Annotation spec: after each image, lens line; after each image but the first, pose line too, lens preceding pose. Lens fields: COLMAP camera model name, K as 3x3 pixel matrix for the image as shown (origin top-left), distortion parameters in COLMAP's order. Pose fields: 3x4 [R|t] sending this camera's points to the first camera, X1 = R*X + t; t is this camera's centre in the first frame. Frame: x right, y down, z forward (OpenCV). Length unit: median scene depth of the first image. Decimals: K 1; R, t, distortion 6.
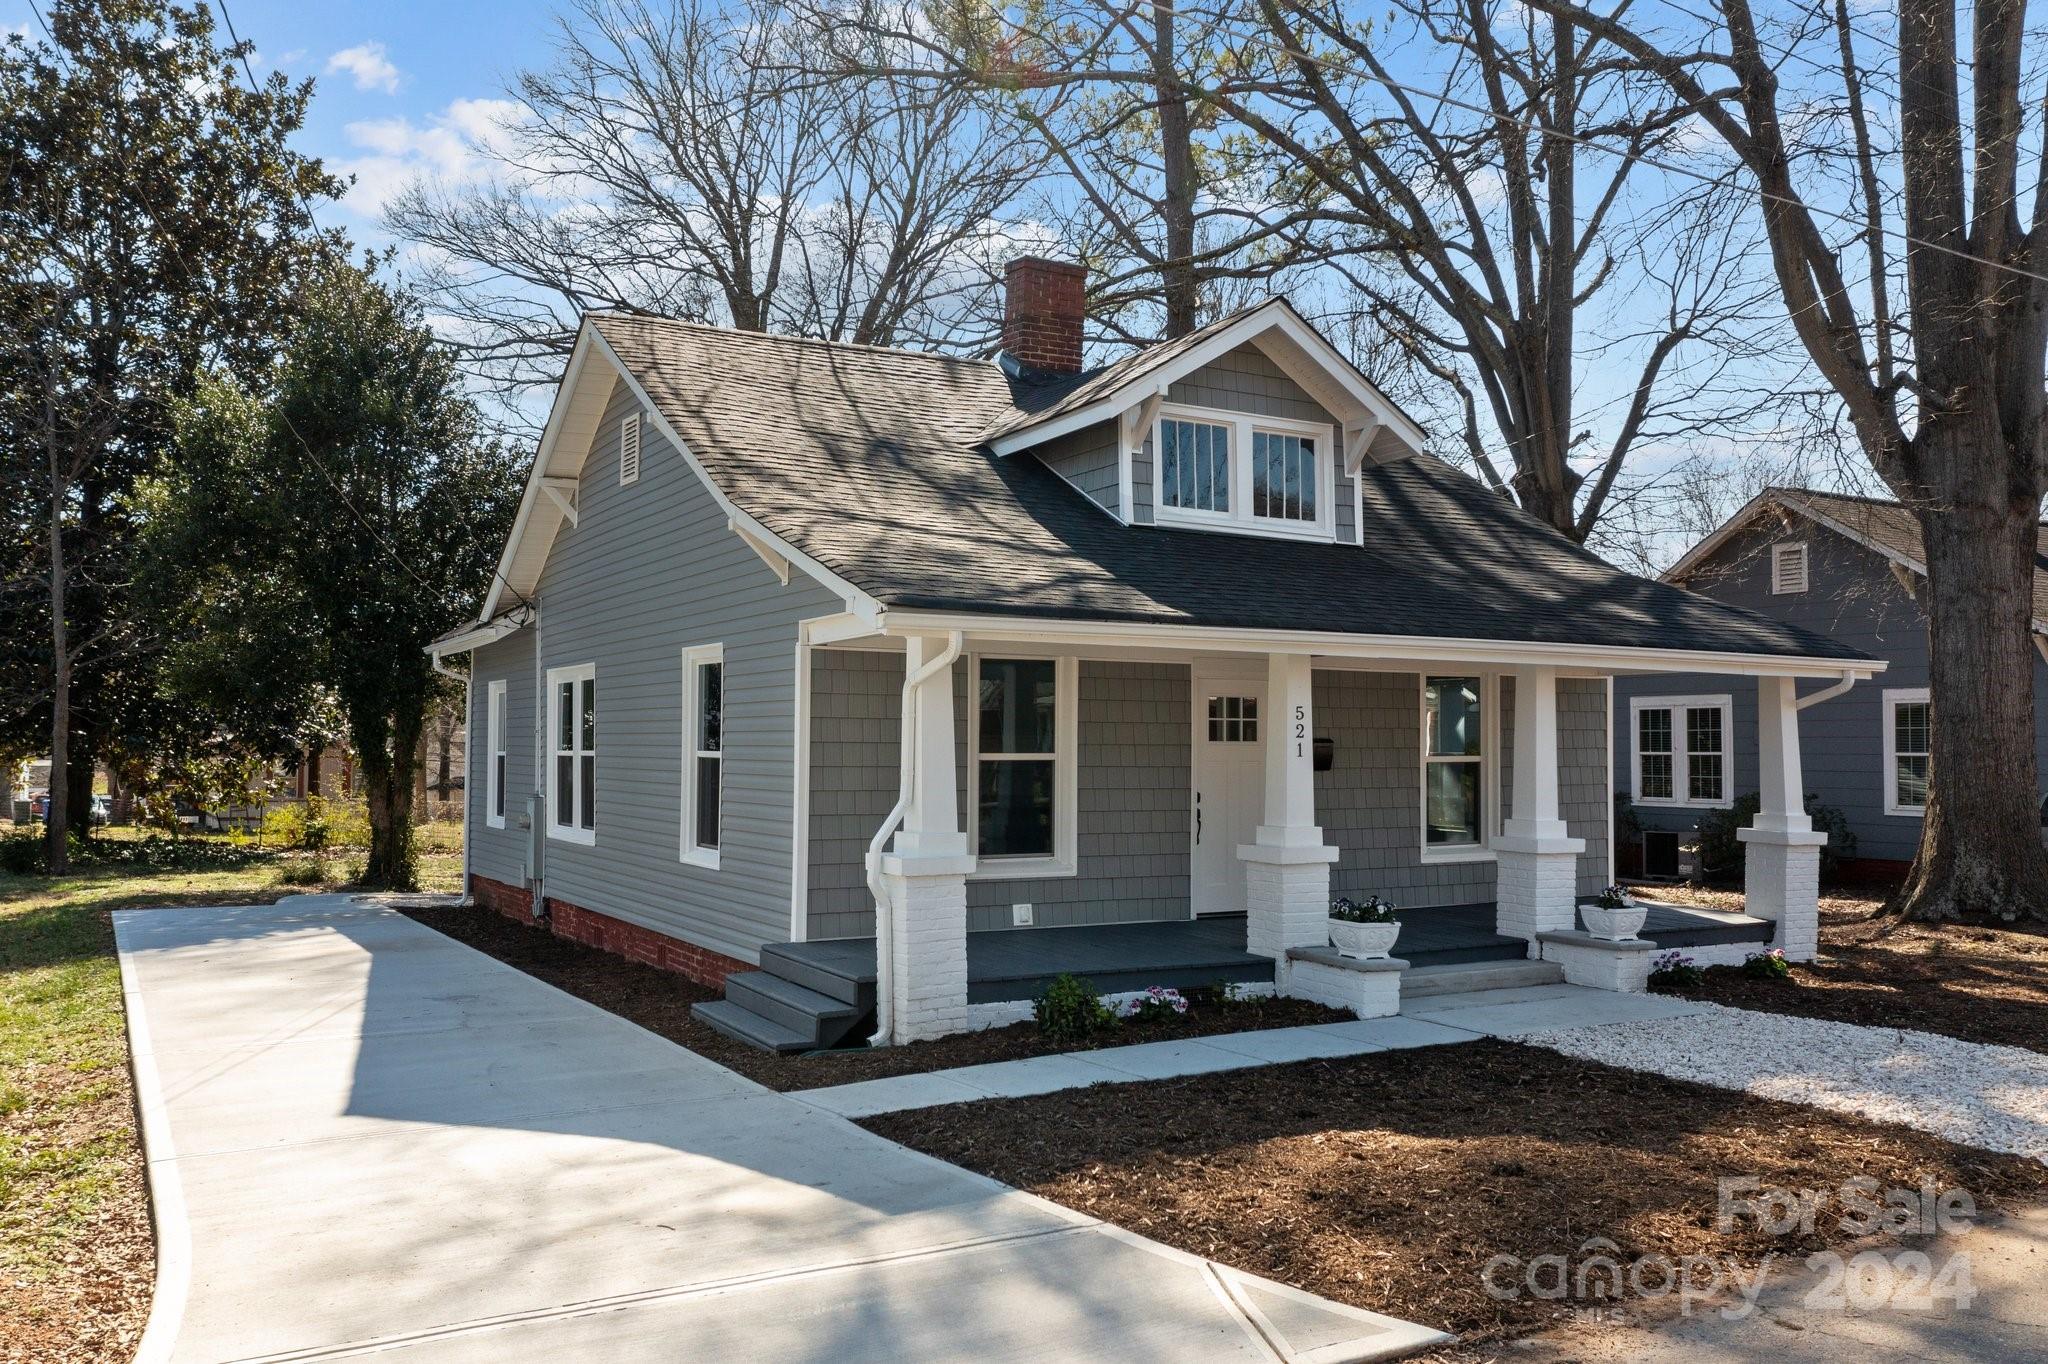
lens RADIAL K [[1622.5, 0, 1024.0], [0, 1622.5, 682.0], [0, 0, 1]] dist [-0.000822, -0.000516]
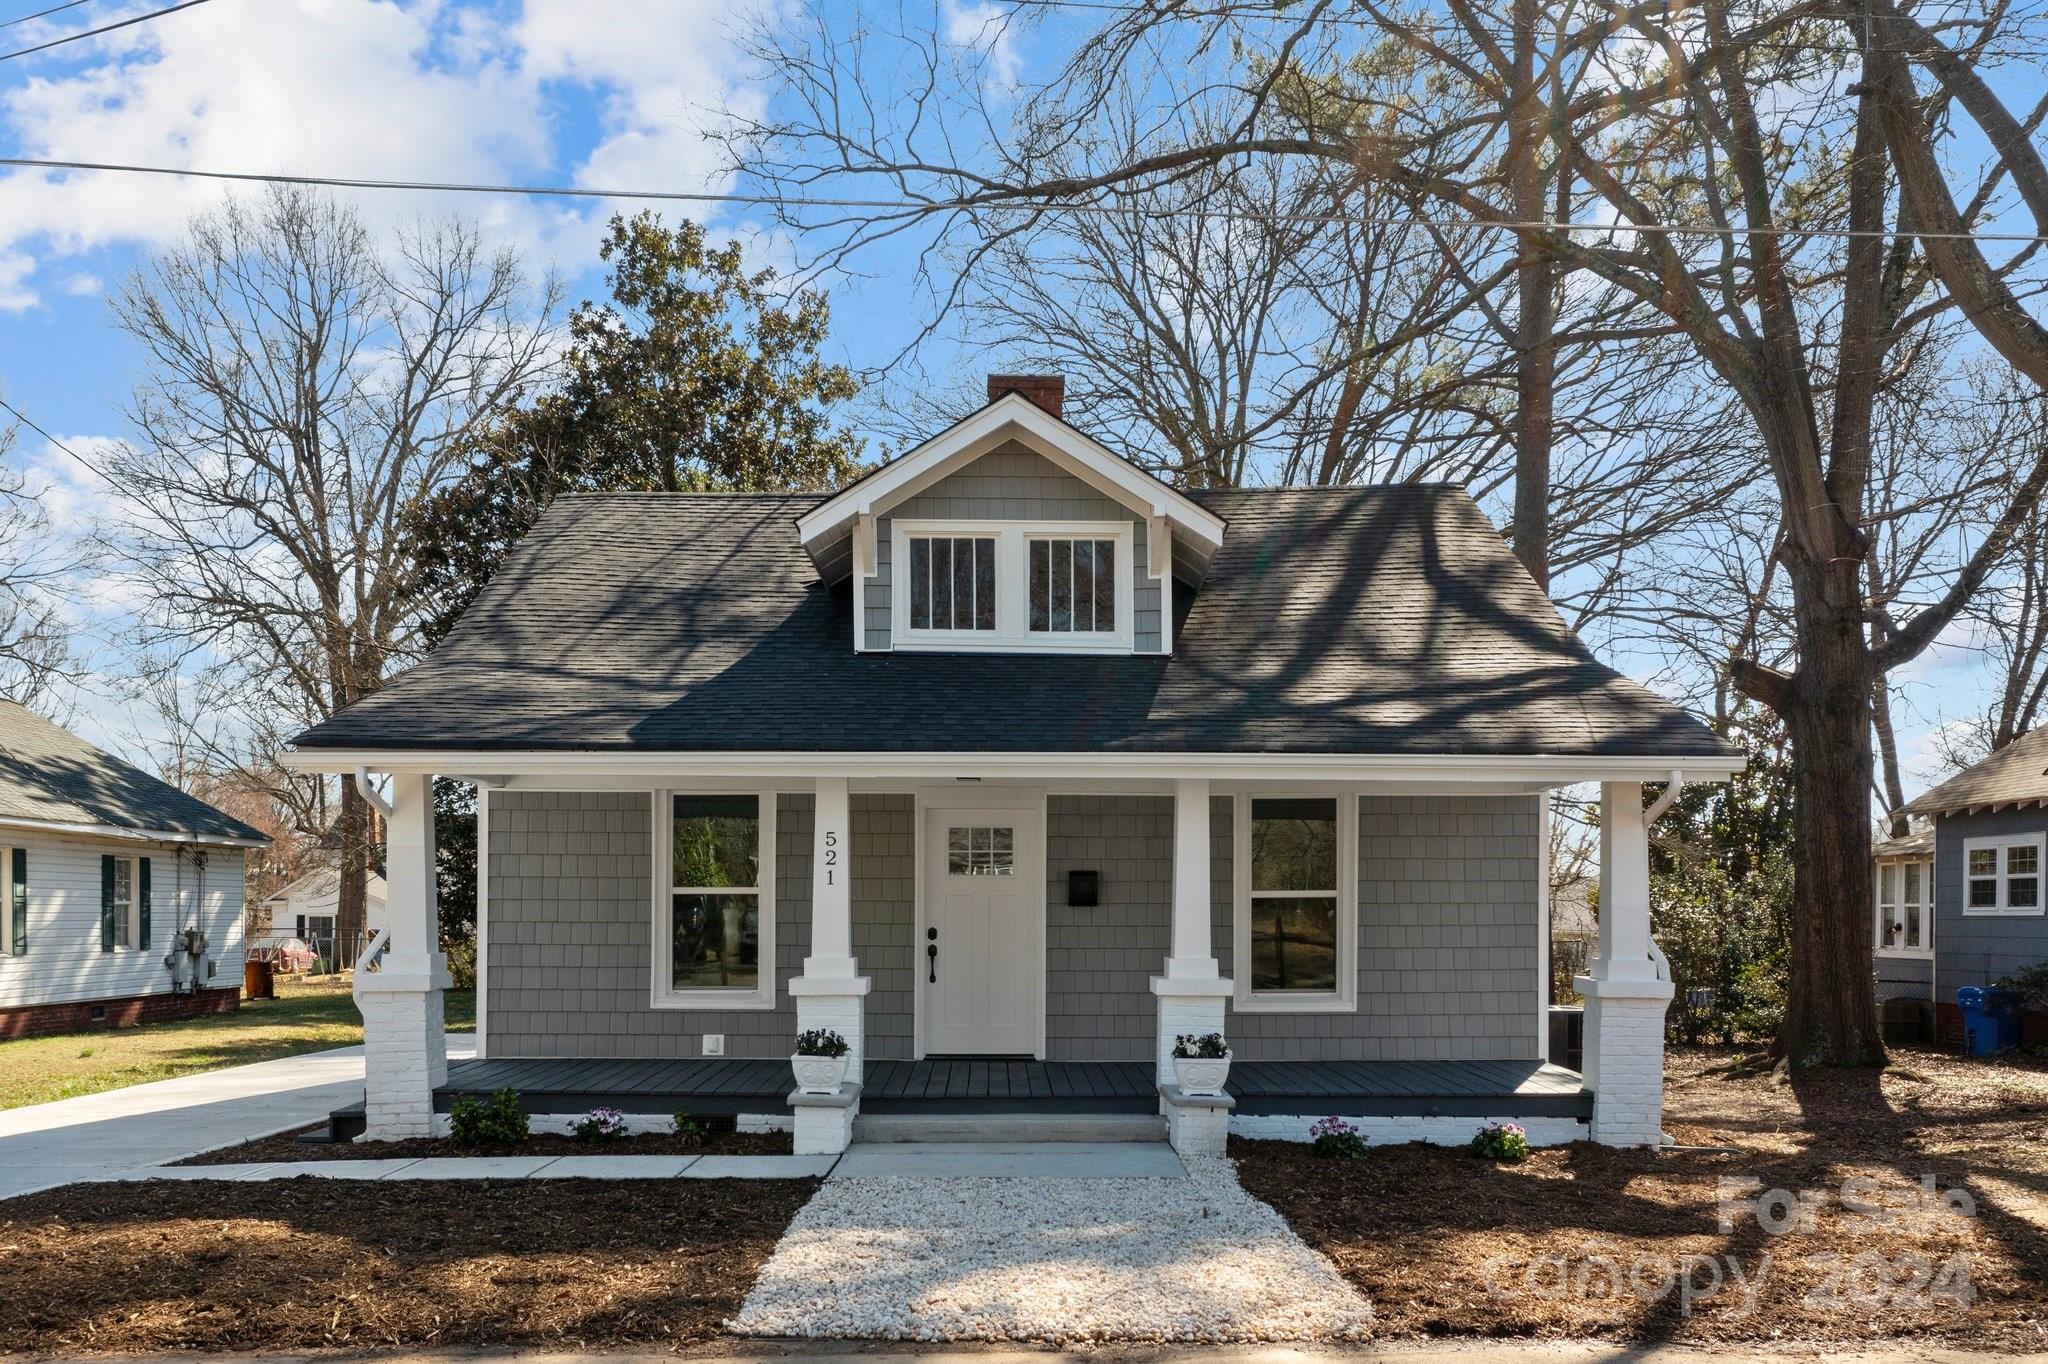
lens RADIAL K [[1695.1, 0, 1034.5], [0, 1695.1, 924.5], [0, 0, 1]] dist [0.001773, 0.000521]
pose [[0.874208, -0.000001, -0.485551, 0.619500], [0.021717, 0.998999, 0.039098, 0.027033], [0.485066, -0.044724, 0.873333, 0.151080]]
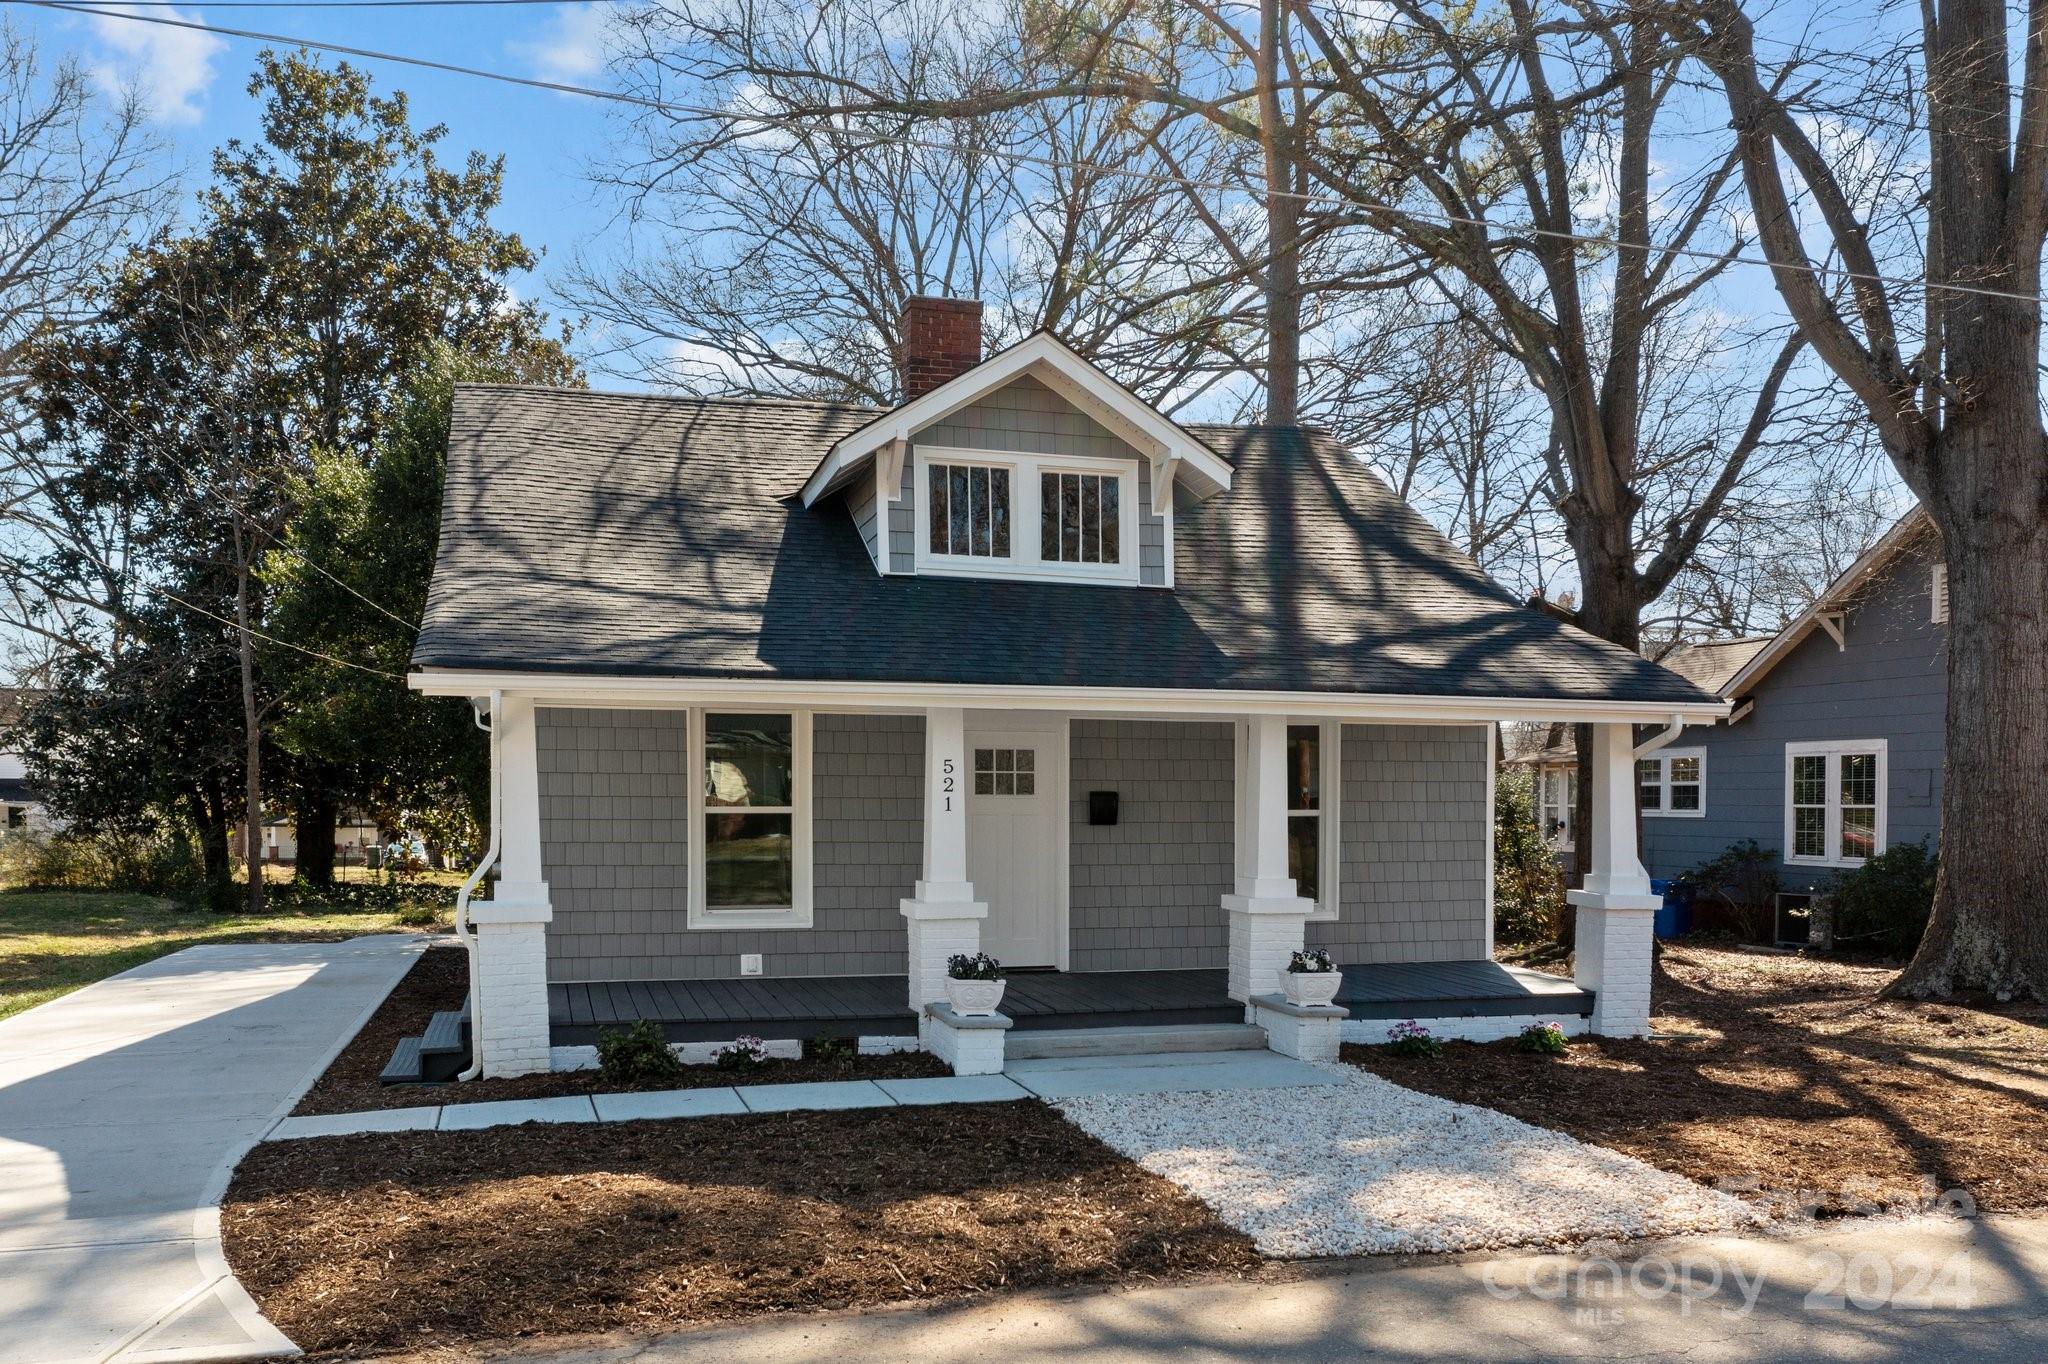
lens RADIAL K [[1670.0, 0, 1020.2], [0, 1670.0, 853.4], [0, 0, 1]] dist [-0.000826, 0.001478]
pose [[0.971792, 0.008024, -0.235704, 0.368230], [0.009383, 0.997314, 0.072636, -0.001052], [0.235654, -0.072798, 0.969107, 0.022843]]
